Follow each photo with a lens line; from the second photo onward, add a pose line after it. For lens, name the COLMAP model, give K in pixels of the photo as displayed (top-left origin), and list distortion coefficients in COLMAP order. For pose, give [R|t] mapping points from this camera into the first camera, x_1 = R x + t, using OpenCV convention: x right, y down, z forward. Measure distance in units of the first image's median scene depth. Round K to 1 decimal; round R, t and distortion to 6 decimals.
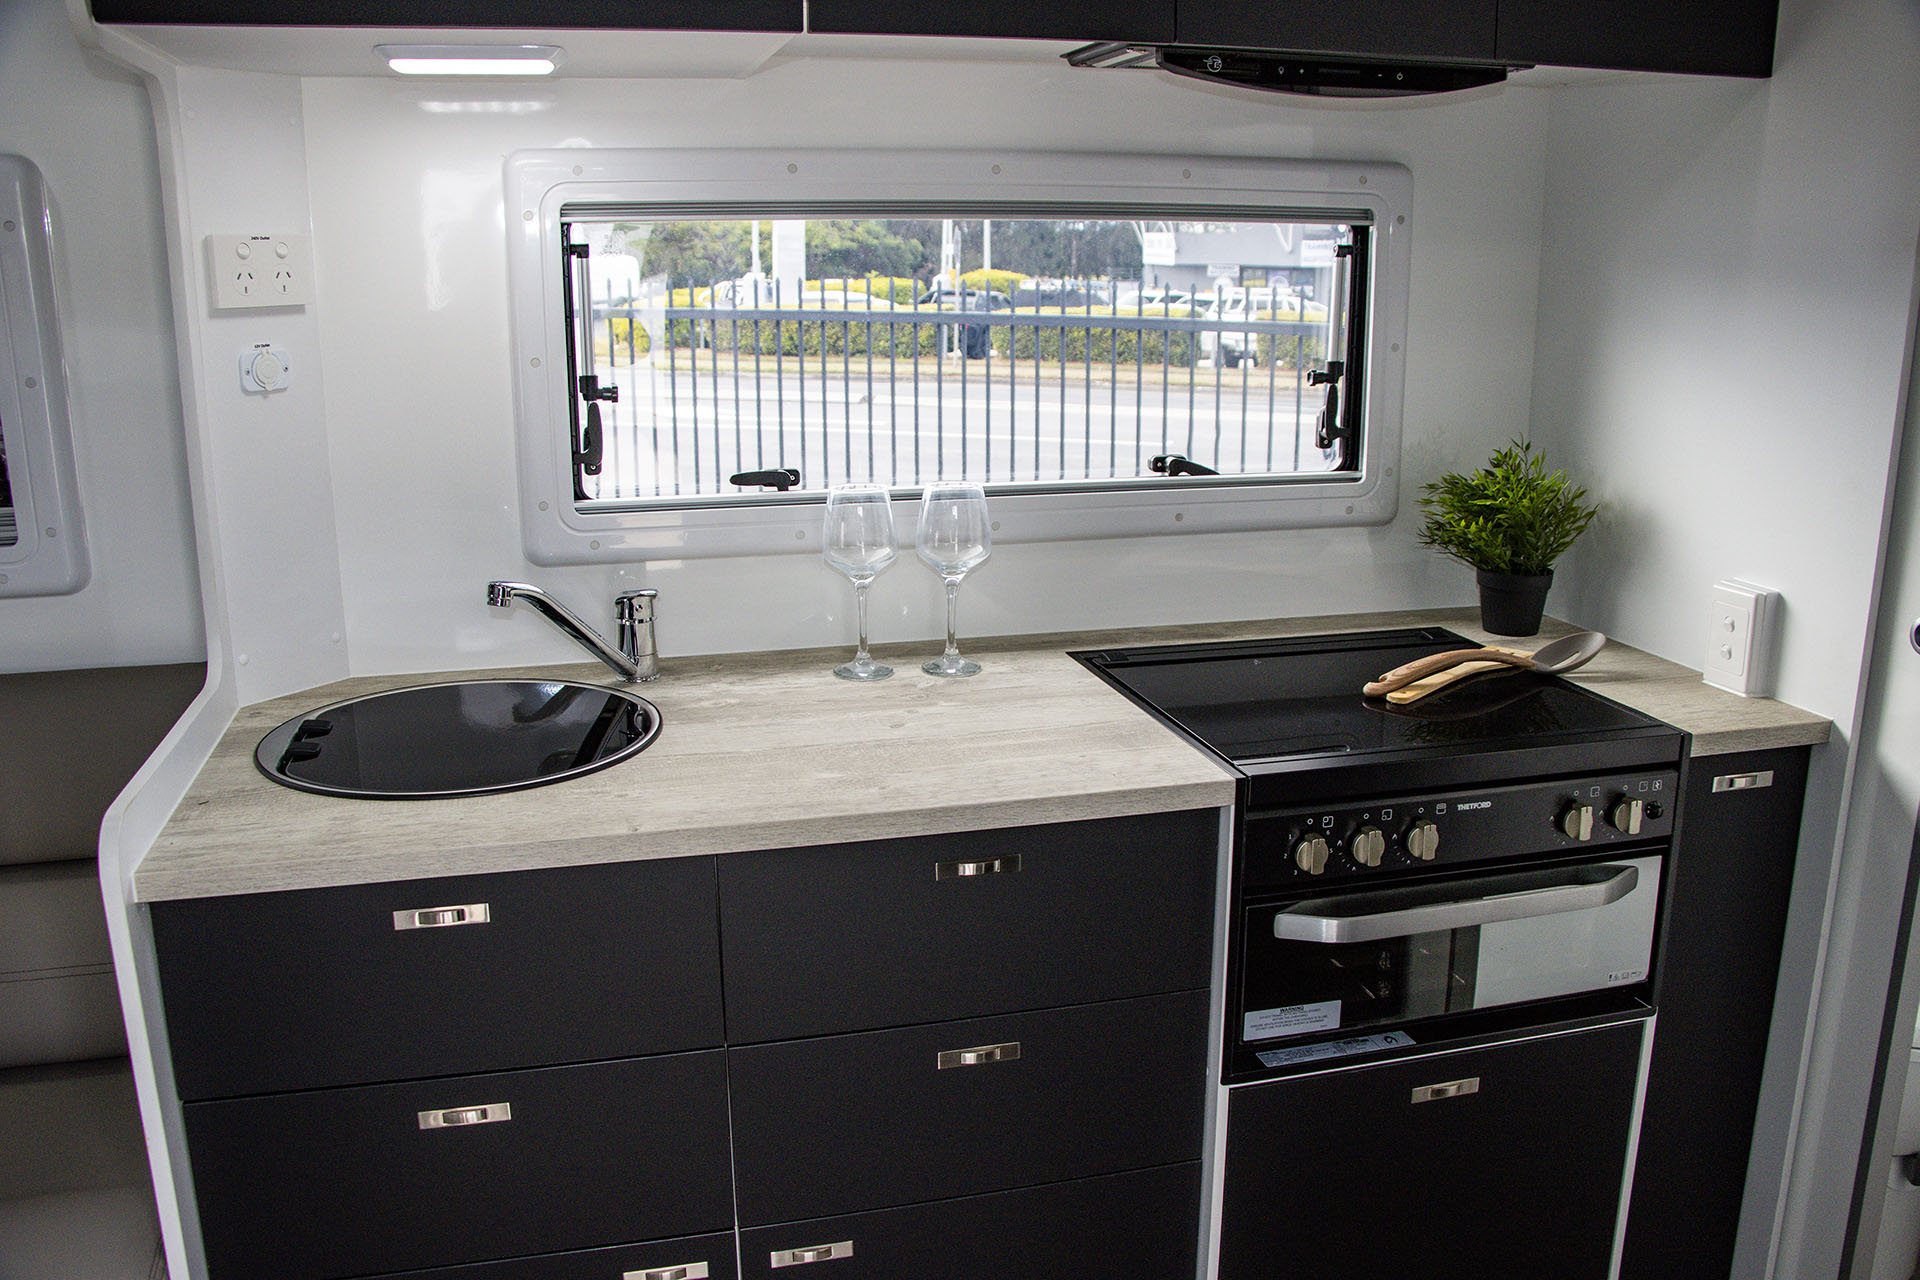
lens RADIAL K [[1626.8, 0, 960.0], [0, 1626.8, 640.0], [0, 0, 1]] dist [-0.173231, 0.150193]
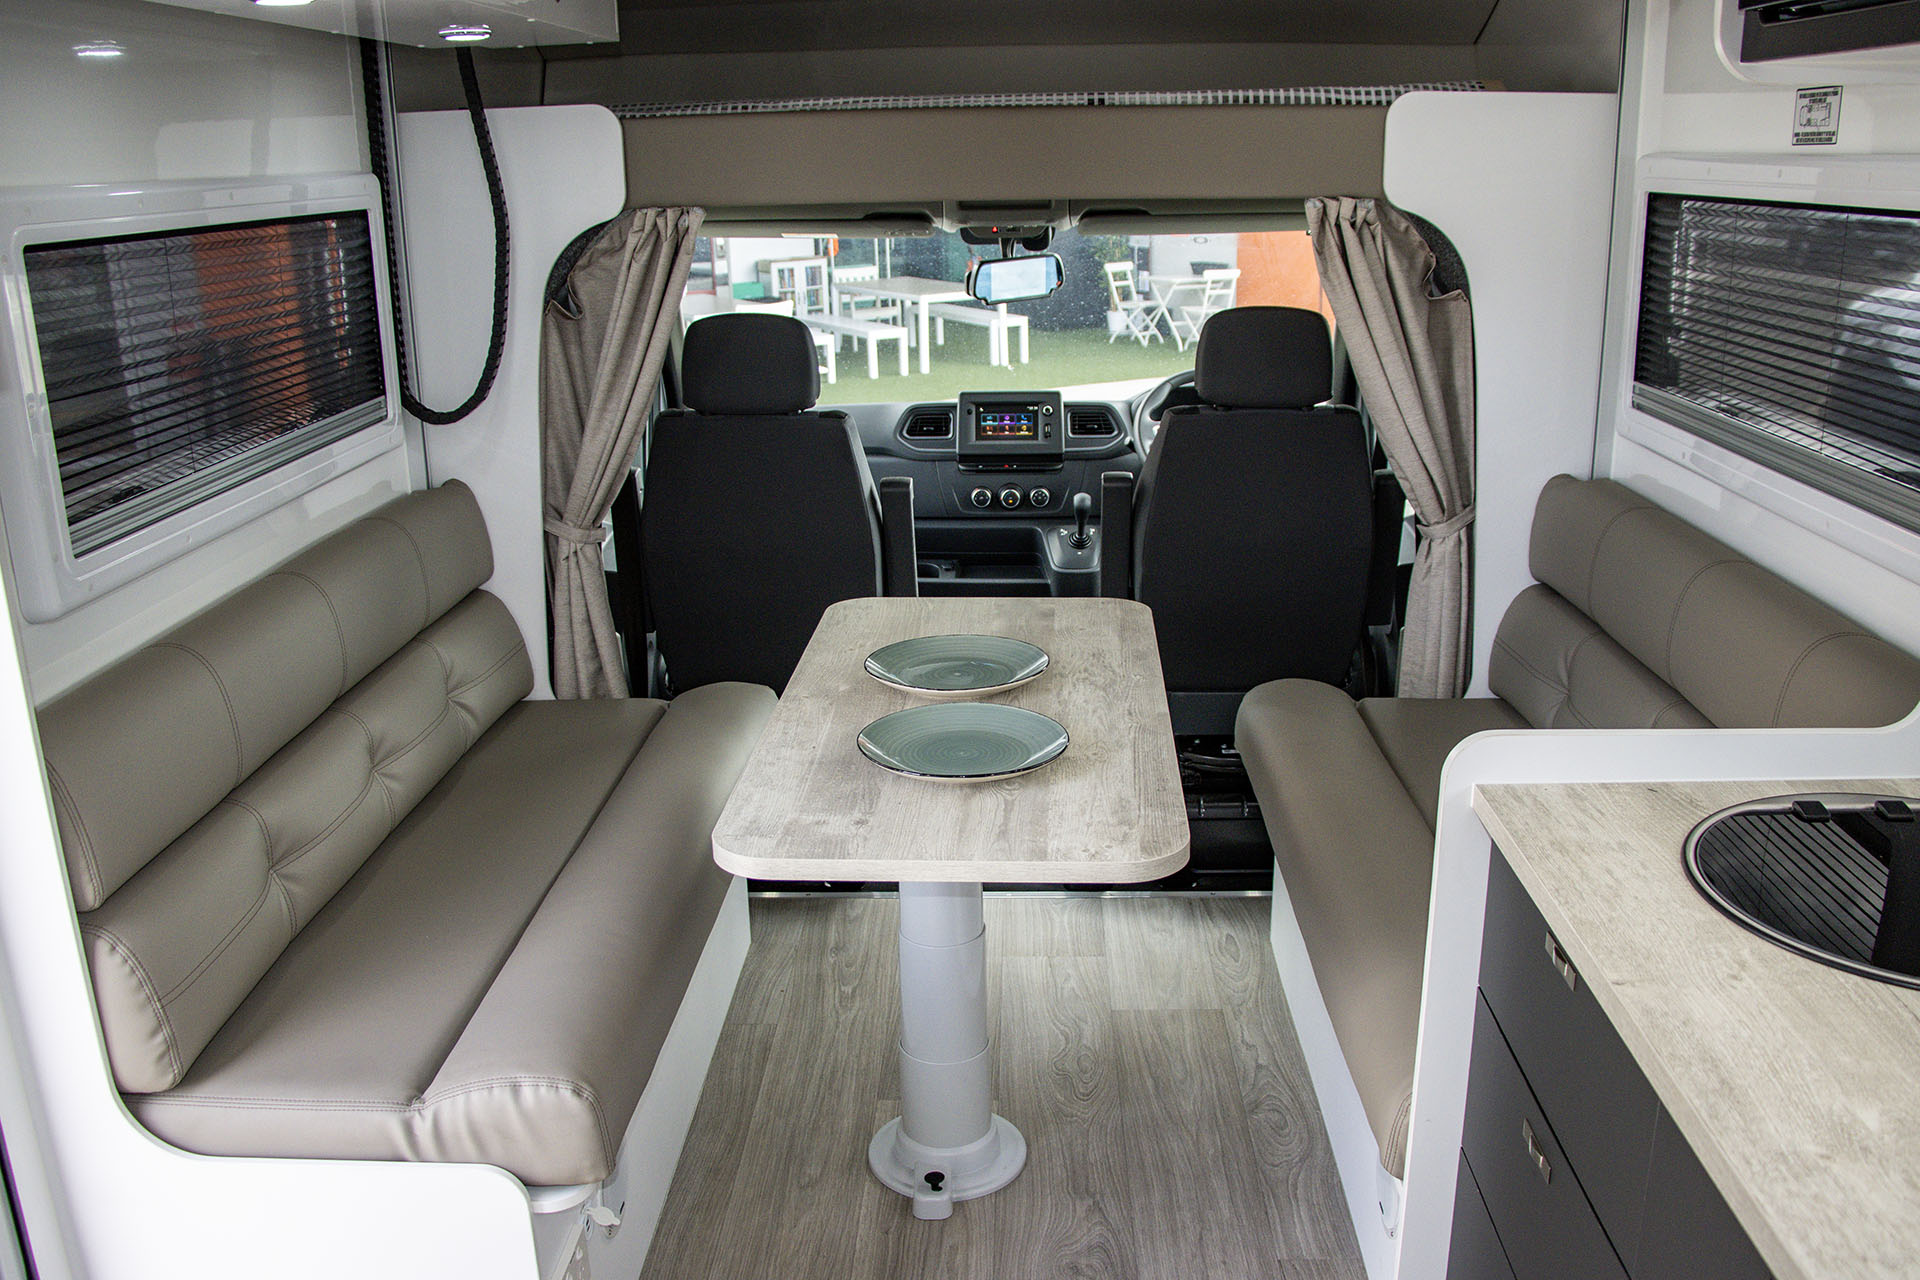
lens RADIAL K [[1705.8, 0, 960.0], [0, 1705.8, 640.0], [0, 0, 1]] dist [-0.186407, 0.174616]
pose [[-0.284846, 0.281390, -0.916342, 0.550356], [-0.211103, 0.914059, 0.346310, -0.236524], [0.935039, 0.292088, -0.200964, 0.652293]]
